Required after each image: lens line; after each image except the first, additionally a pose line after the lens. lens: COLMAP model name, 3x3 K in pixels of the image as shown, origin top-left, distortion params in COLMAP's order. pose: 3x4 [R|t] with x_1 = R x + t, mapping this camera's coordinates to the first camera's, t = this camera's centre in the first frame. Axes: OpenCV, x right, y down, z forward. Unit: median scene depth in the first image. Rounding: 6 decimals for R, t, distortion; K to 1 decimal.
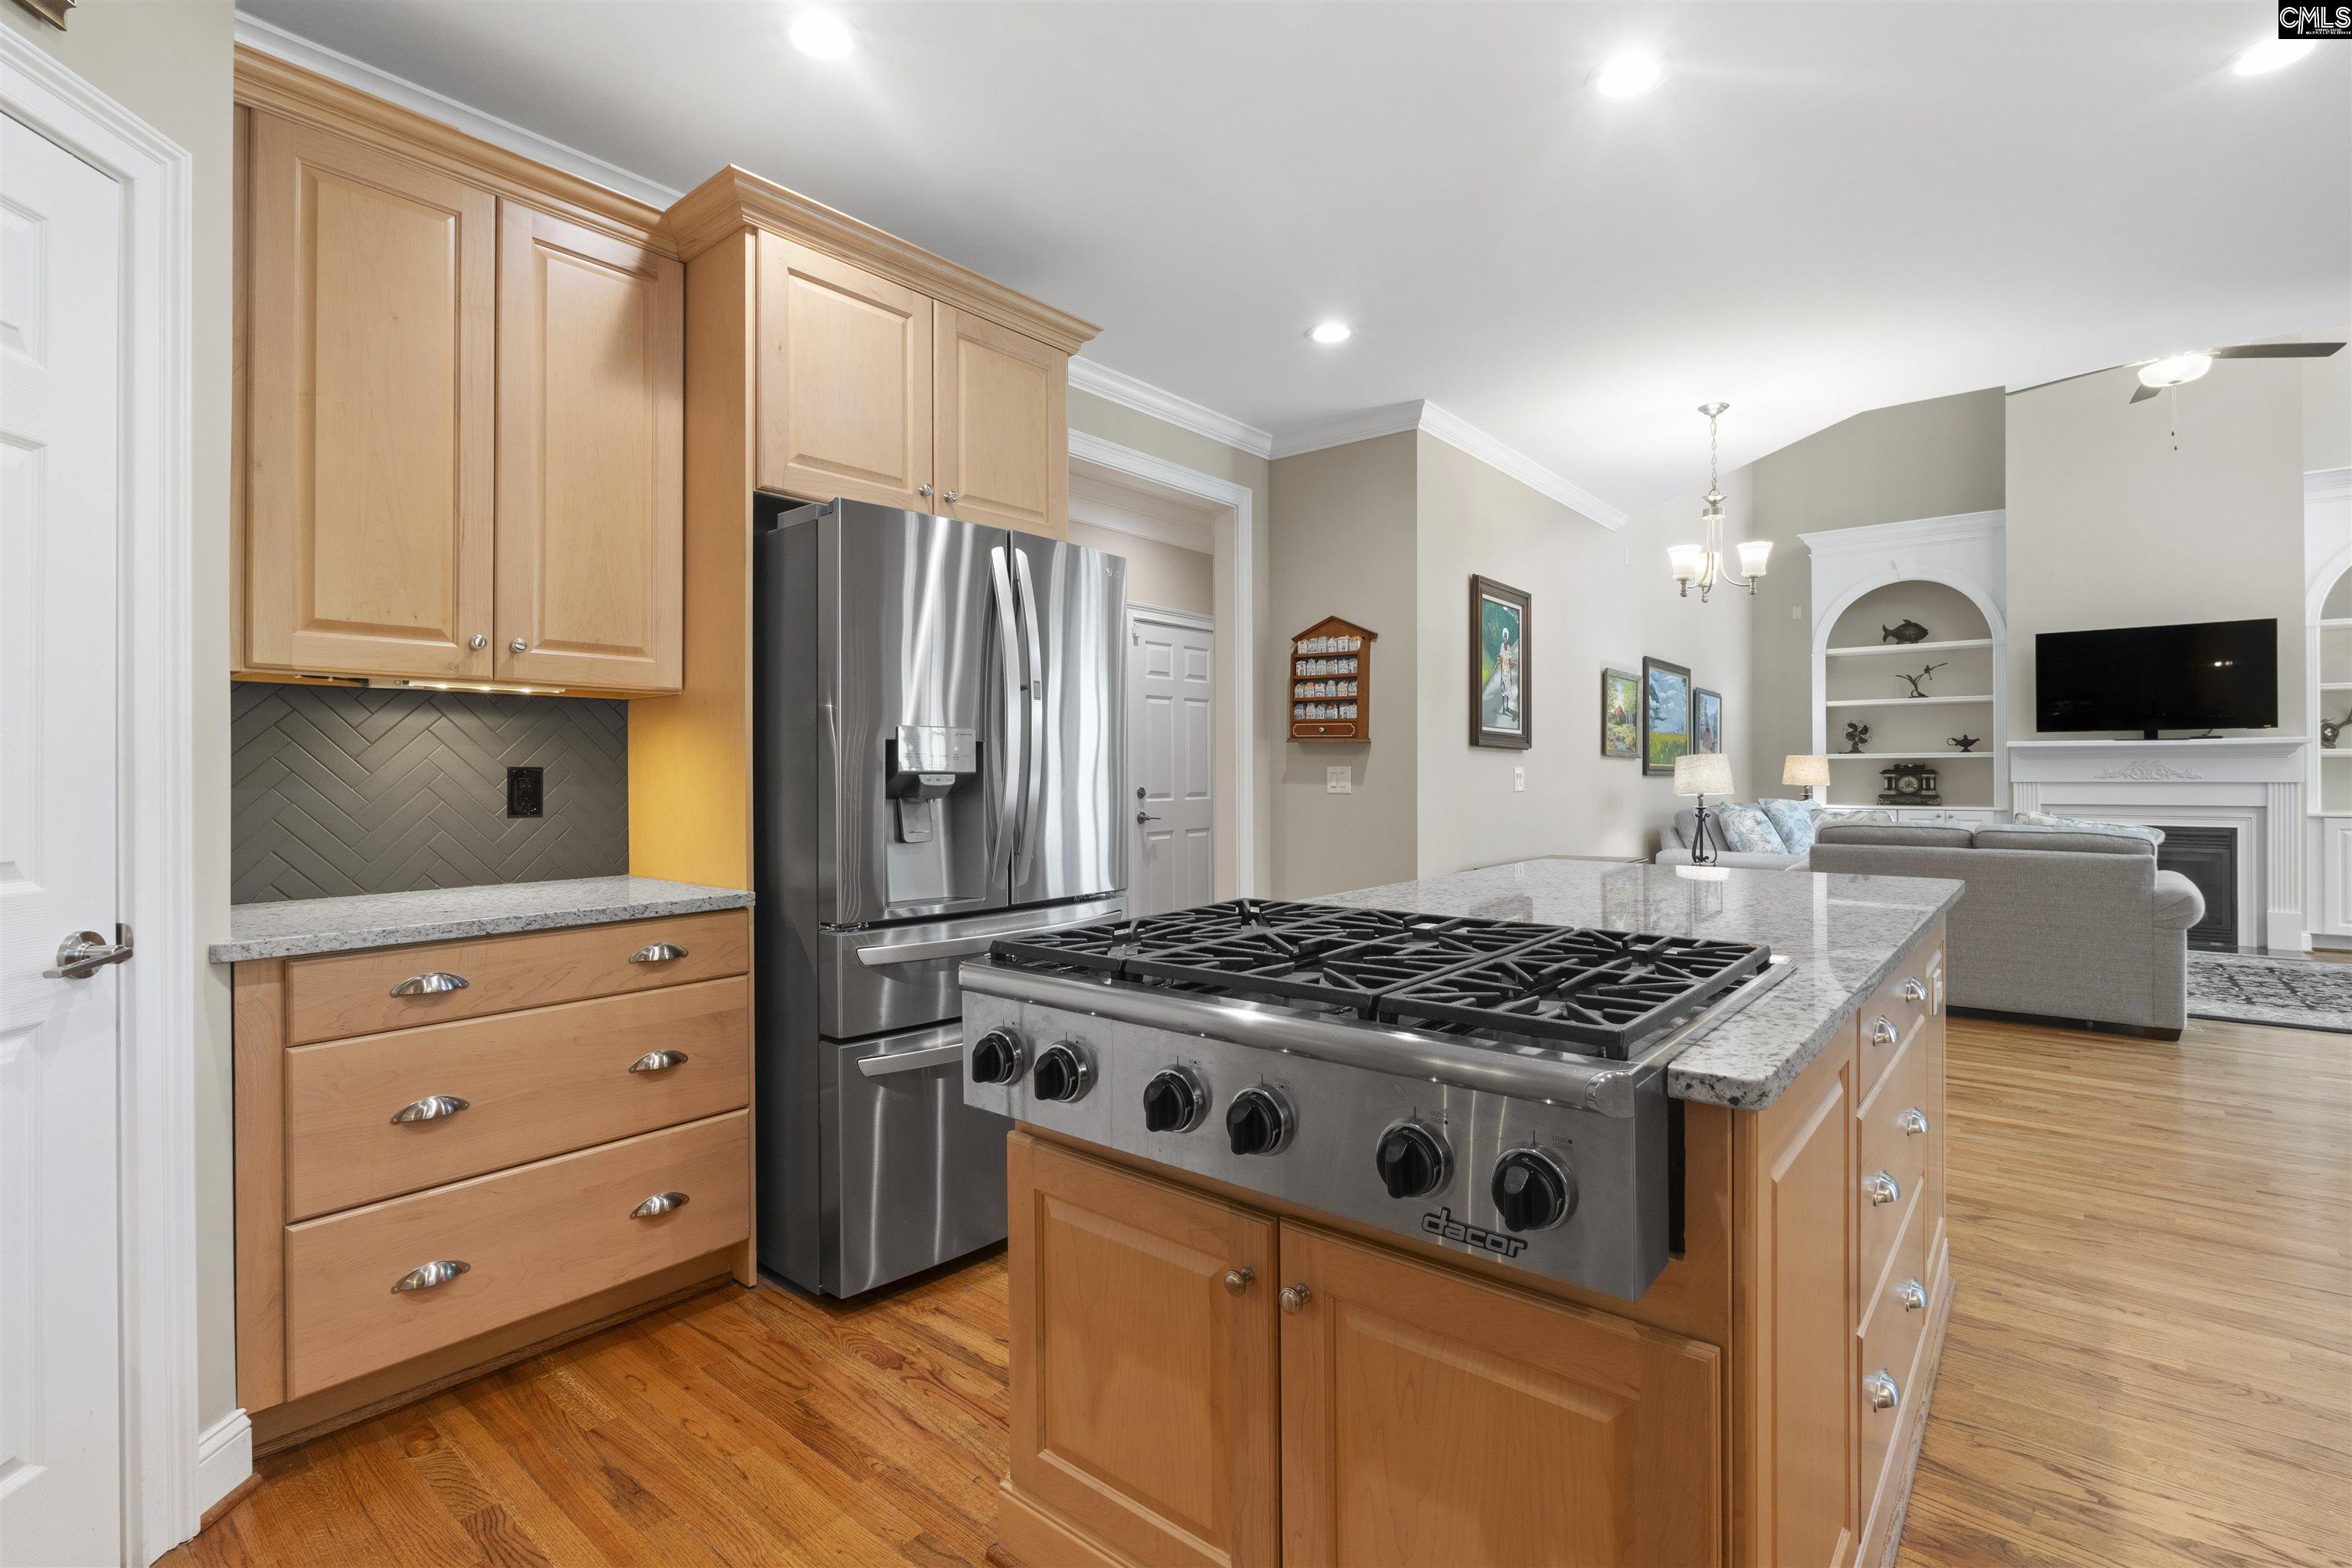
lens RADIAL K [[1086.9, 0, 1183.8], [0, 1086.9, 769.8], [0, 0, 1]] dist [-0.003382, -0.000647]
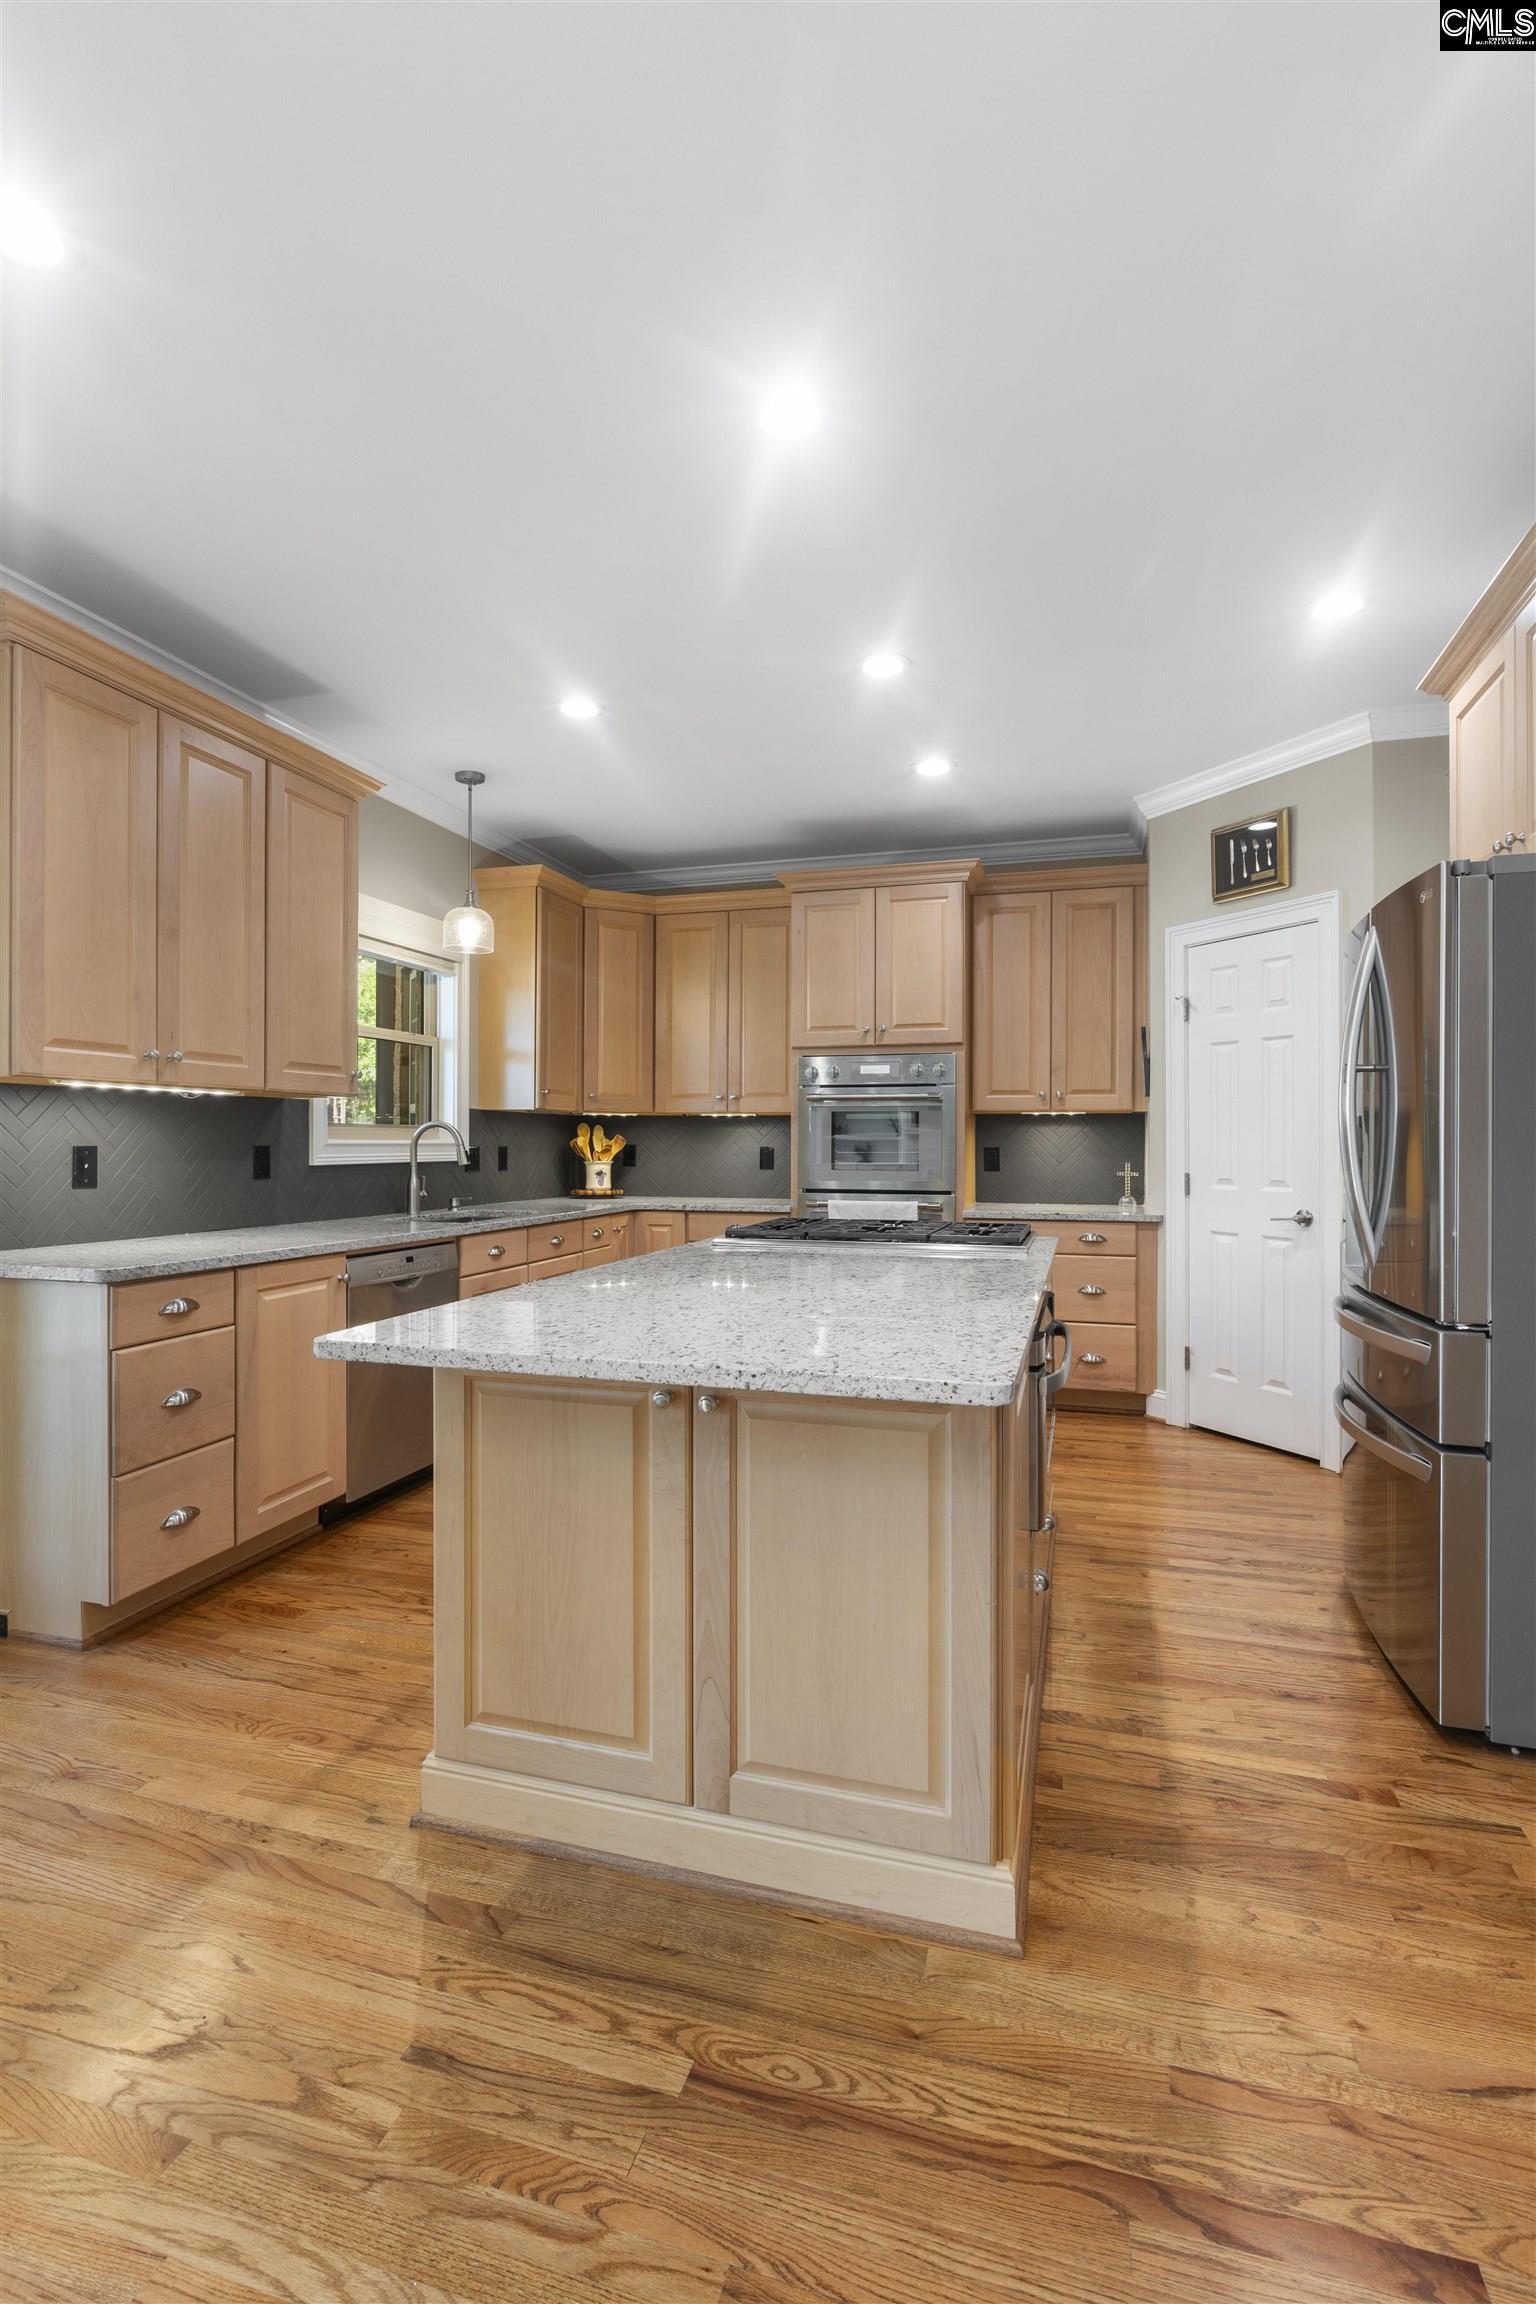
lens RADIAL K [[1064.7, 0, 762.0], [0, 1064.7, 1137.9], [0, 0, 1]] dist [-0.003382, -0.000647]
pose [[-0.923262, -0.001794, -0.384167, 0.390918], [0.001054, 0.999974, -0.007203, -0.004394], [0.384170, -0.007055, -0.923236, 0.911295]]
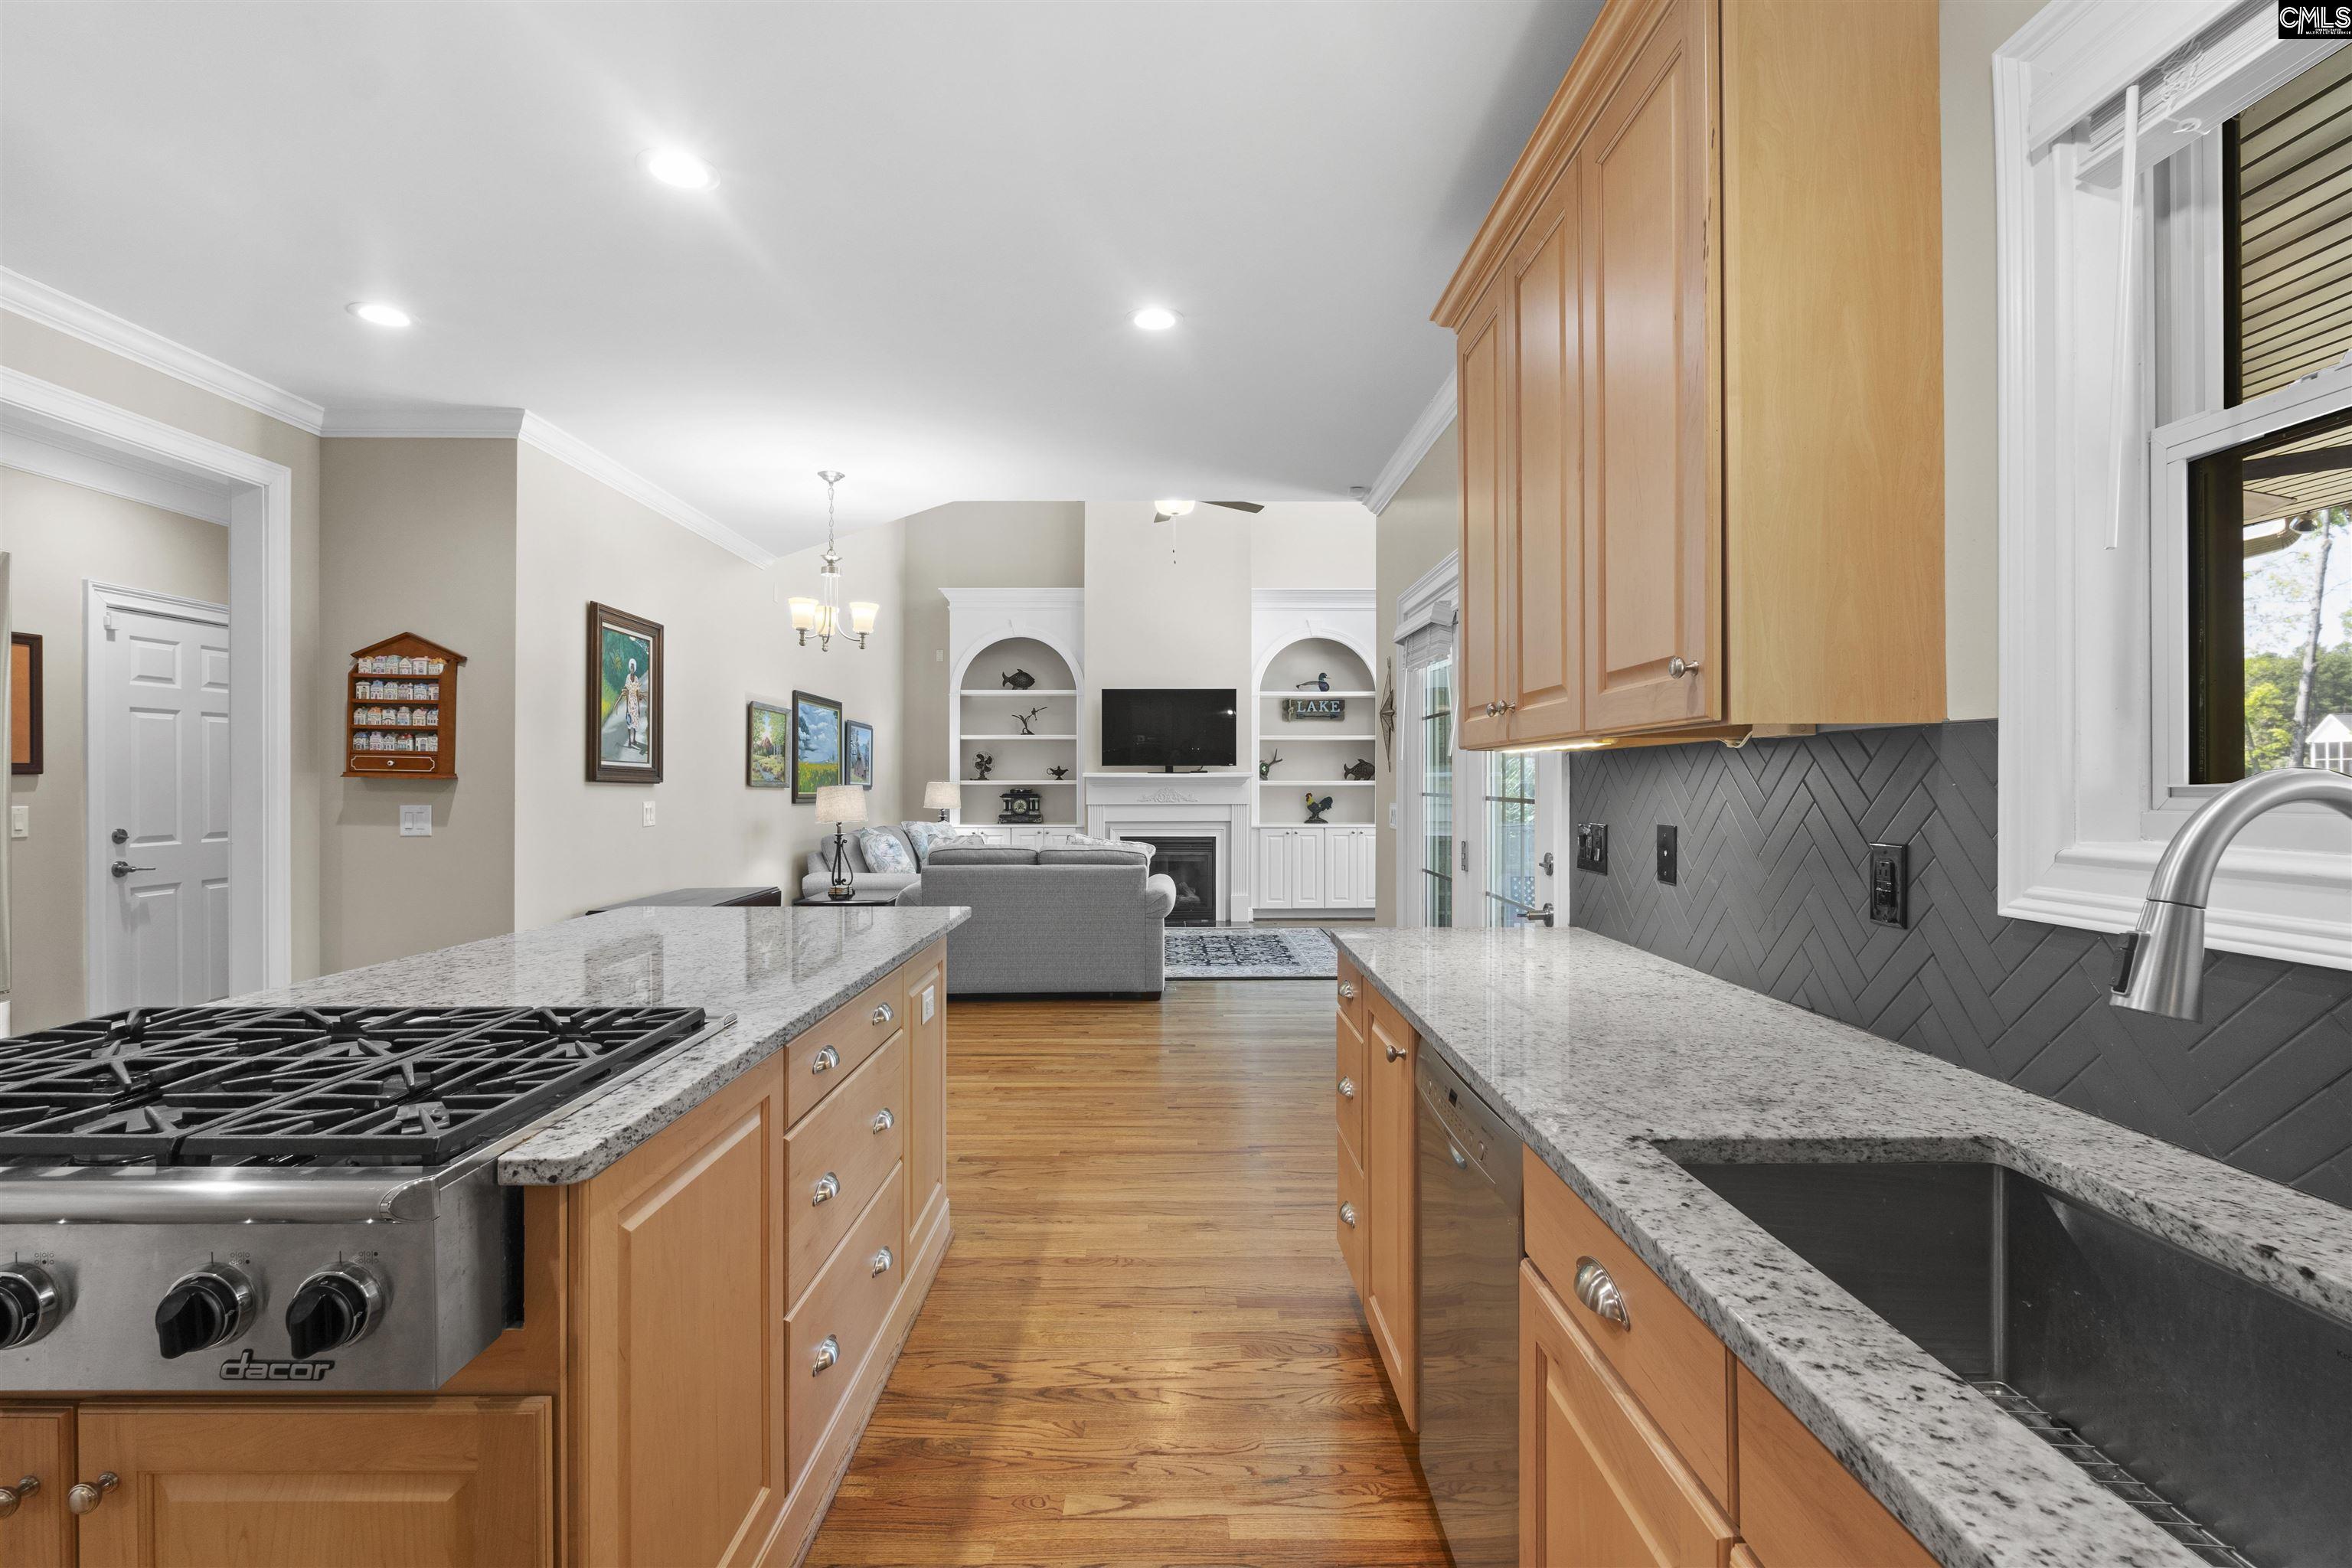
lens RADIAL K [[1078.8, 0, 1180.7], [0, 1078.8, 782.1], [0, 0, 1]] dist [-0.005935, 0.000657]
pose [[0.765058, 0.002957, 0.643955, 0.056003], [-0.003035, 0.999995, -0.000986, -0.022615], [-0.643954, -0.001200, 0.765063, -0.057971]]
